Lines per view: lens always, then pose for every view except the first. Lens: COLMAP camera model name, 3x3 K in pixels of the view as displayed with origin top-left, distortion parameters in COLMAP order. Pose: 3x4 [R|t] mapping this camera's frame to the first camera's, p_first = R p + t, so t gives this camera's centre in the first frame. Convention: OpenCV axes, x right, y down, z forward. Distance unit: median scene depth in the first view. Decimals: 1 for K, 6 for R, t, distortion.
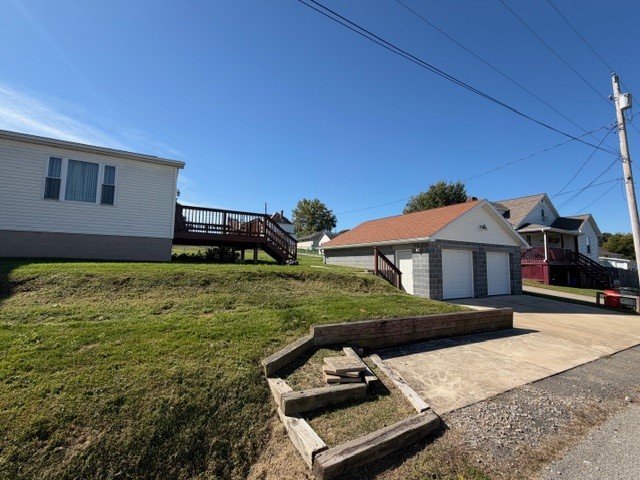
lens RADIAL K [[276.9, 0, 320.0], [0, 276.9, 240.0], [0, 0, 1]] dist [0.001133, 0.000358]
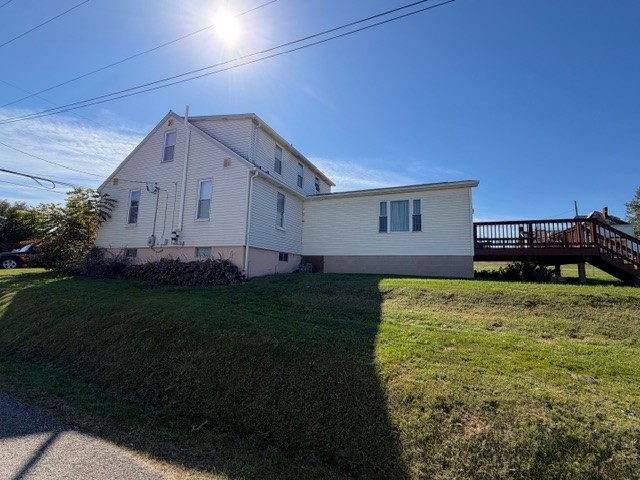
lens RADIAL K [[276.9, 0, 320.0], [0, 276.9, 240.0], [0, 0, 1]] dist [0.001133, 0.000358]
pose [[0.592636, -0.093316, -0.800047, -0.079409], [0.049457, 0.995608, -0.079491, -0.021243], [0.803951, 0.007541, 0.594648, -0.135274]]
